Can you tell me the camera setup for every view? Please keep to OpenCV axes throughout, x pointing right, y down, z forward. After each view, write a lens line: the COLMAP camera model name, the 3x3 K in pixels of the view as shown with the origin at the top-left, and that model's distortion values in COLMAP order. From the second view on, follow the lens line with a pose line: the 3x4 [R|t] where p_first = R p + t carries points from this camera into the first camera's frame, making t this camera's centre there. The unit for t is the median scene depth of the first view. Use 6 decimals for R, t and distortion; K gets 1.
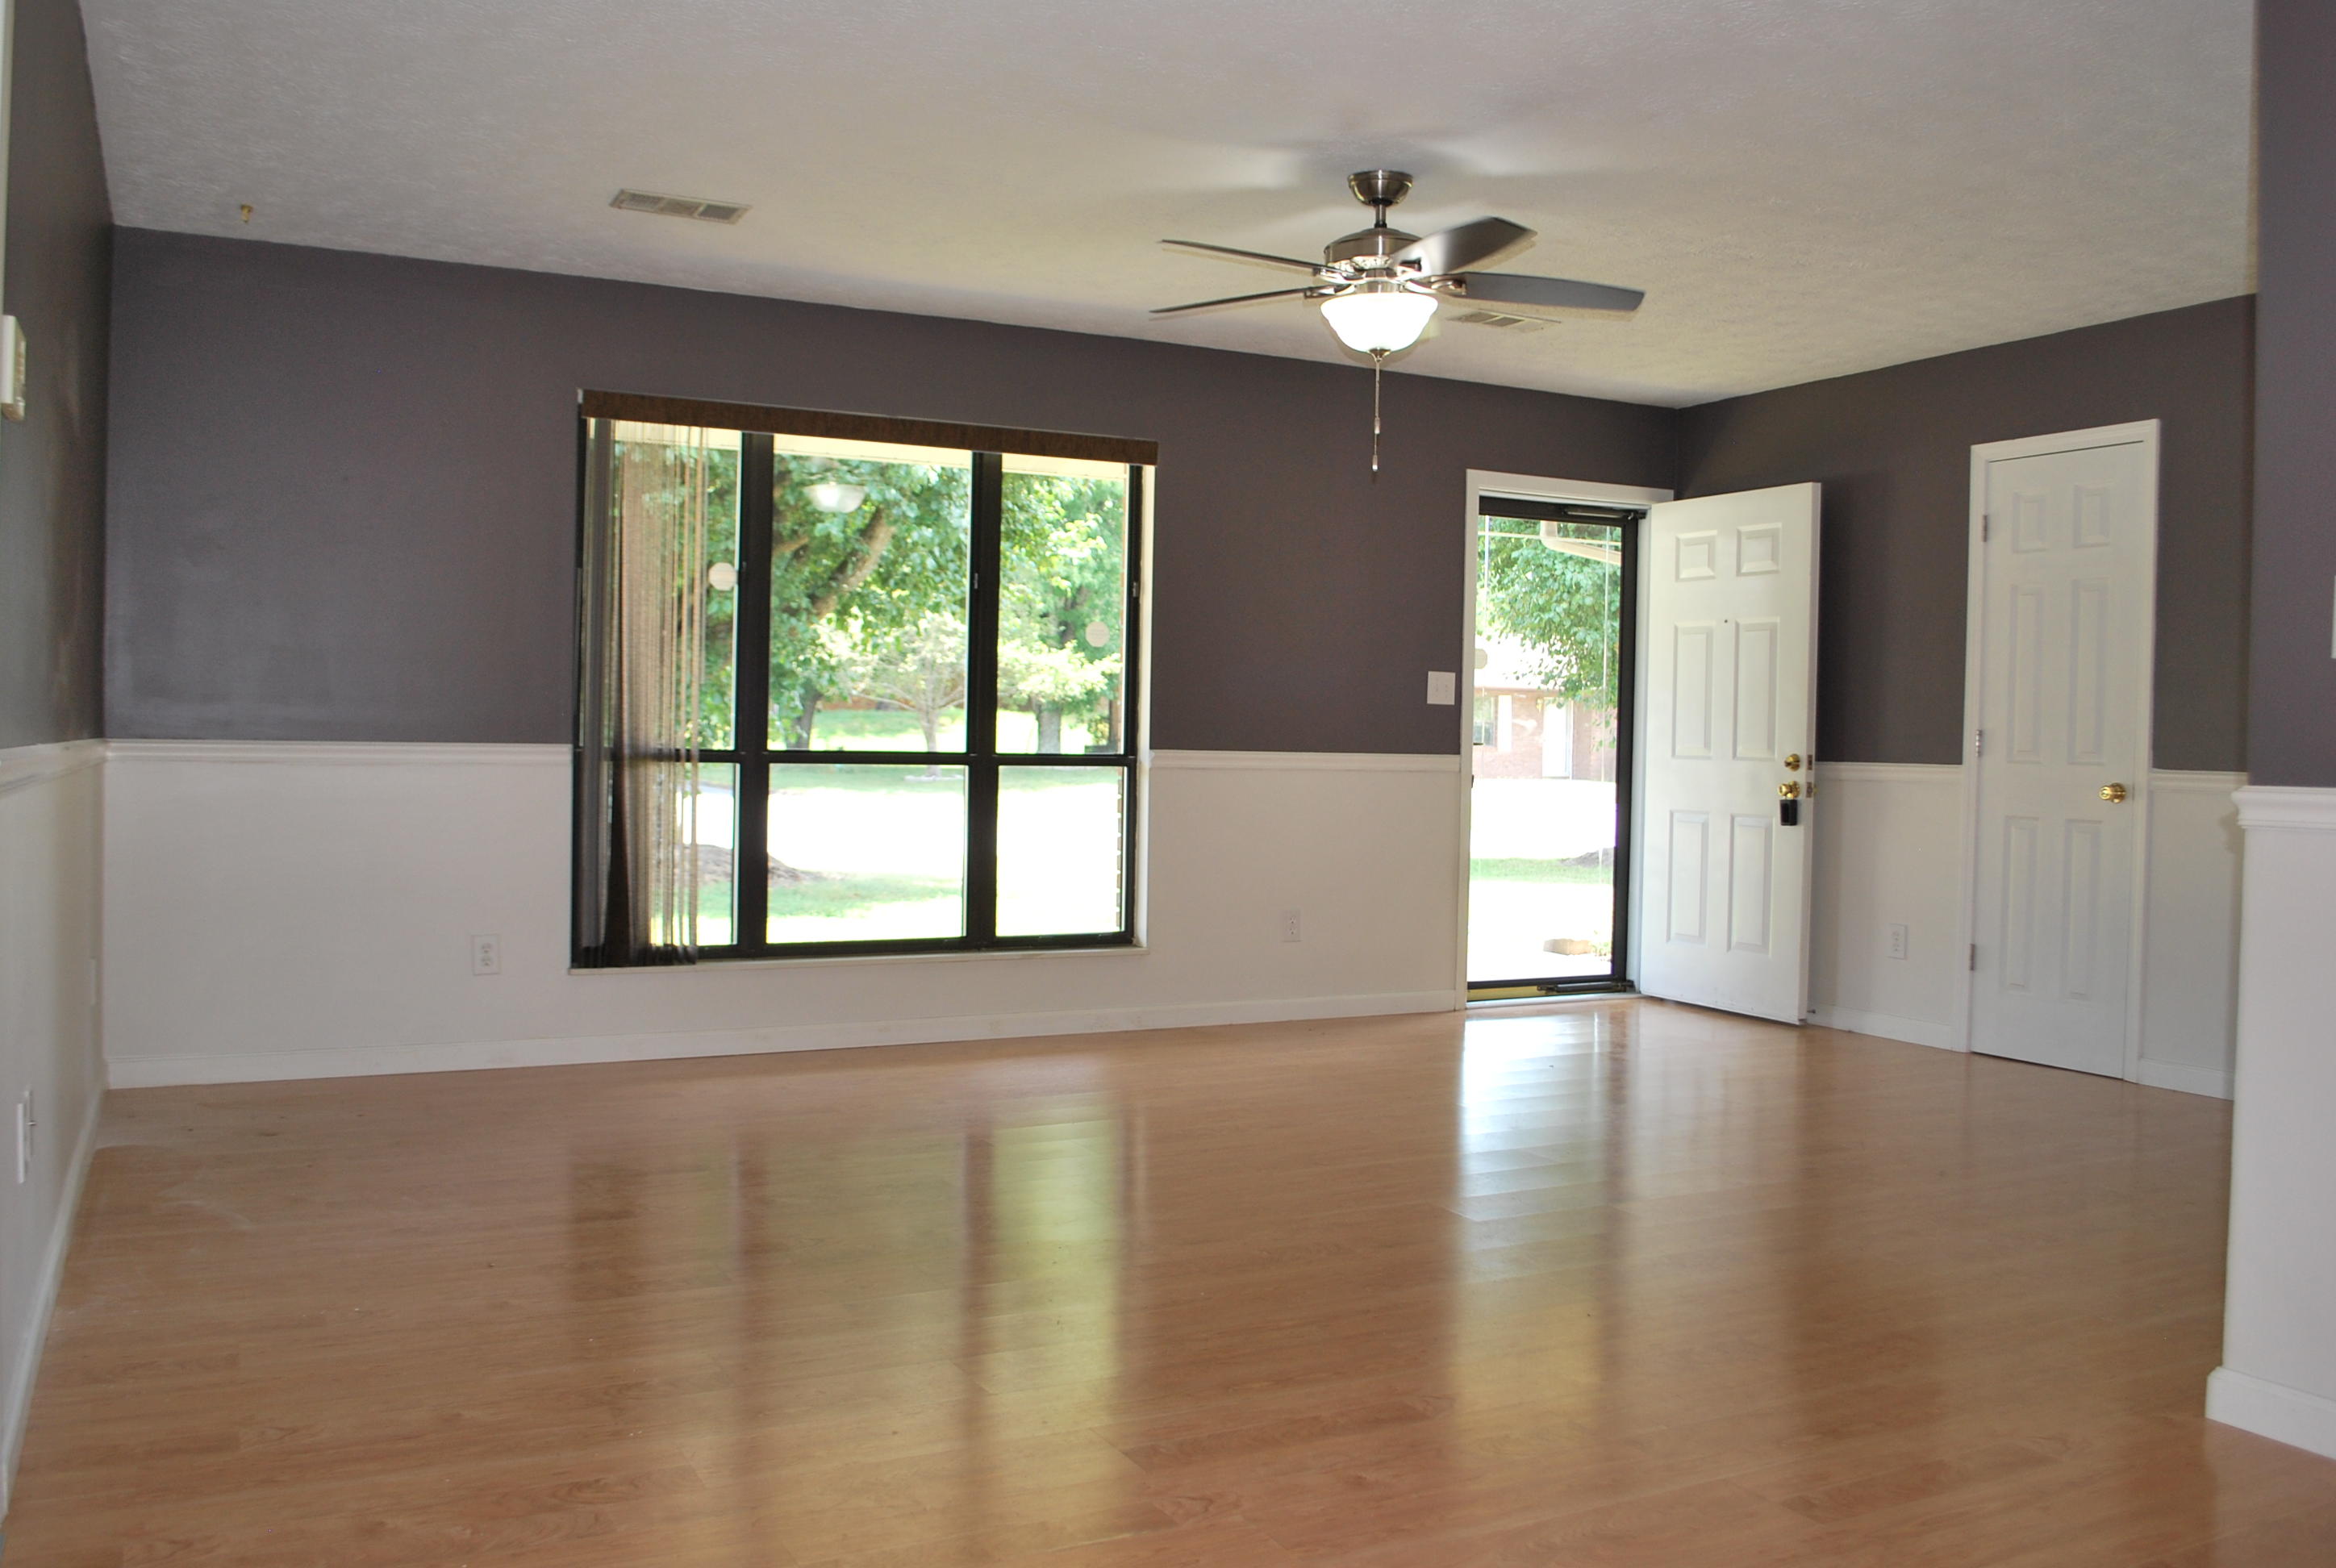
lens RADIAL K [[1997.1, 0, 1168.0], [0, 1997.1, 784.0], [0, 0, 1]] dist [-0.000739, -0.001638]
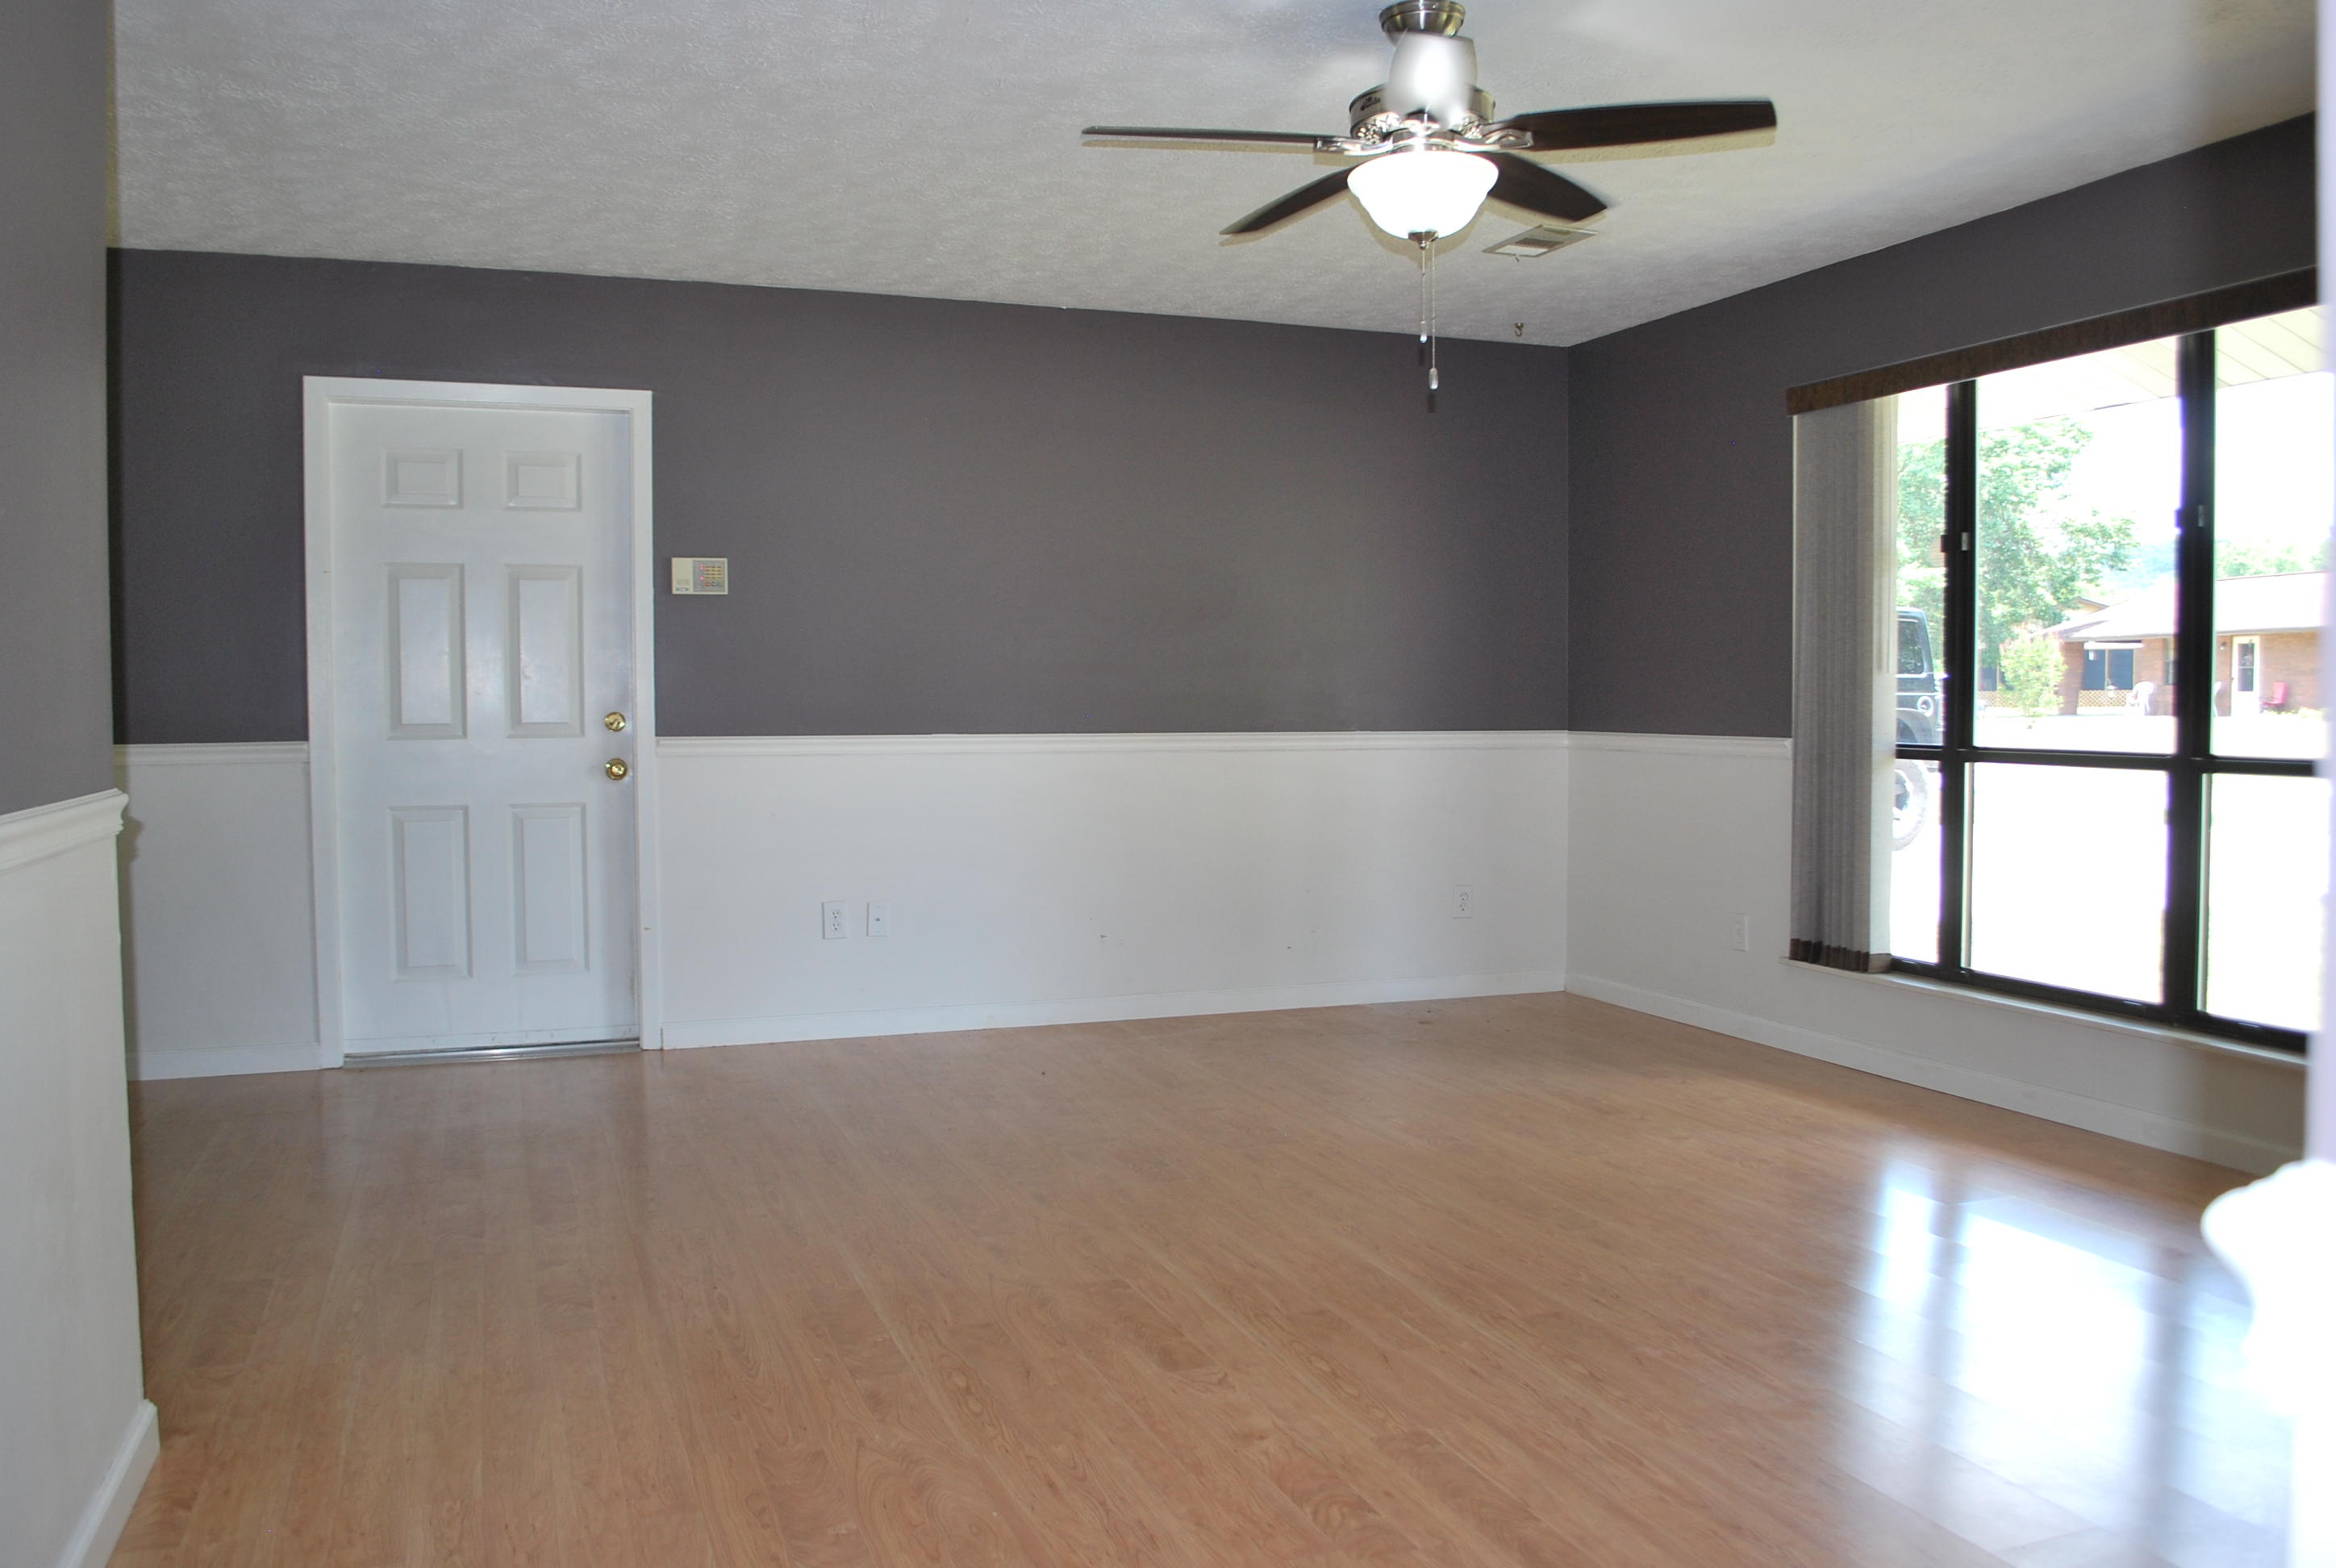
lens RADIAL K [[1859.8, 0, 1192.3], [0, 1859.8, 774.1], [0, 0, 1]] dist [-0.075240, -0.002573]
pose [[-0.103430, 0.024047, -0.994346, 0.637423], [-0.024471, 0.999344, 0.026713, -0.018524], [0.994336, 0.027095, -0.102774, 0.759459]]
